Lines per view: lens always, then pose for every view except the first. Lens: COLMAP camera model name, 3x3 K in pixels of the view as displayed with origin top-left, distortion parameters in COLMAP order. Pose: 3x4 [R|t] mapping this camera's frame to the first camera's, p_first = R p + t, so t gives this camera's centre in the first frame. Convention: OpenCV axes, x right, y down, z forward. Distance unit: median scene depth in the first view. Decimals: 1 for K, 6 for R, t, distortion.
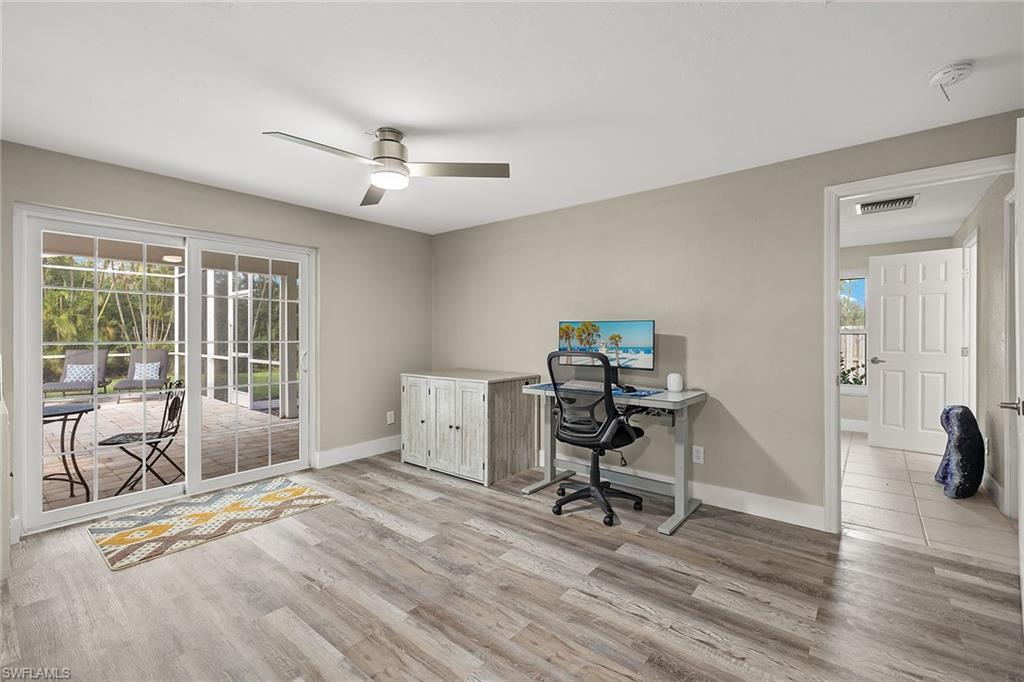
lens RADIAL K [[436.4, 0, 517.1], [0, 436.4, 336.7], [0, 0, 1]] dist [0.001531, -0.000710]
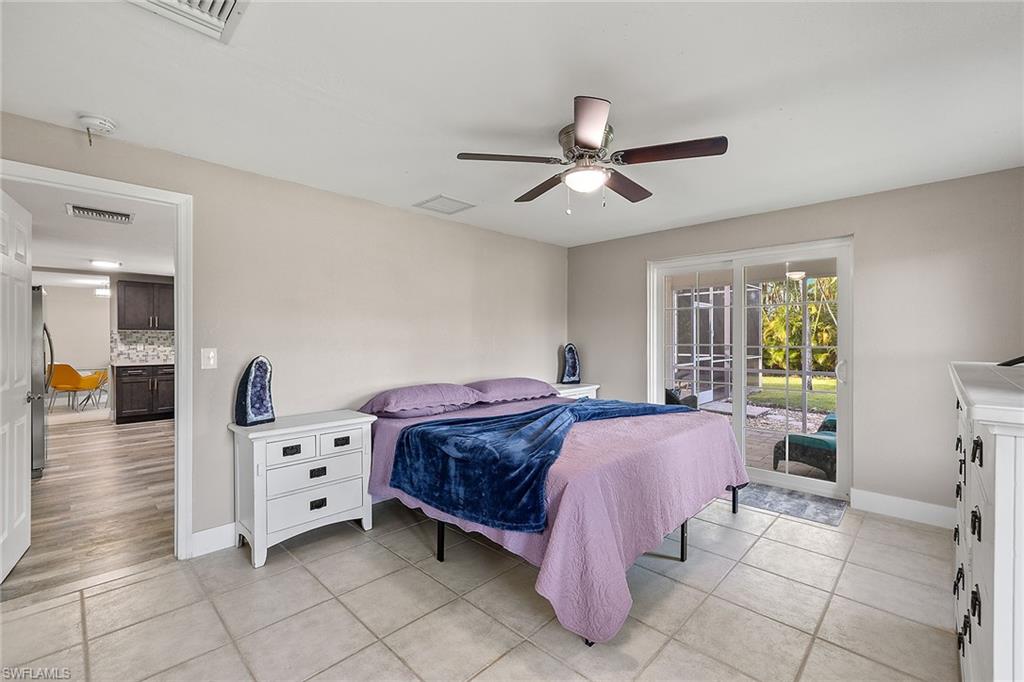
lens RADIAL K [[436.4, 0, 513.7], [0, 436.4, 340.6], [0, 0, 1]] dist [0.001531, -0.000710]
pose [[-0.096938, 0.000716, -0.995290, 1.625969], [0.004080, 0.999992, 0.000322, -0.003524], [0.995282, -0.004030, -0.096940, 1.877664]]
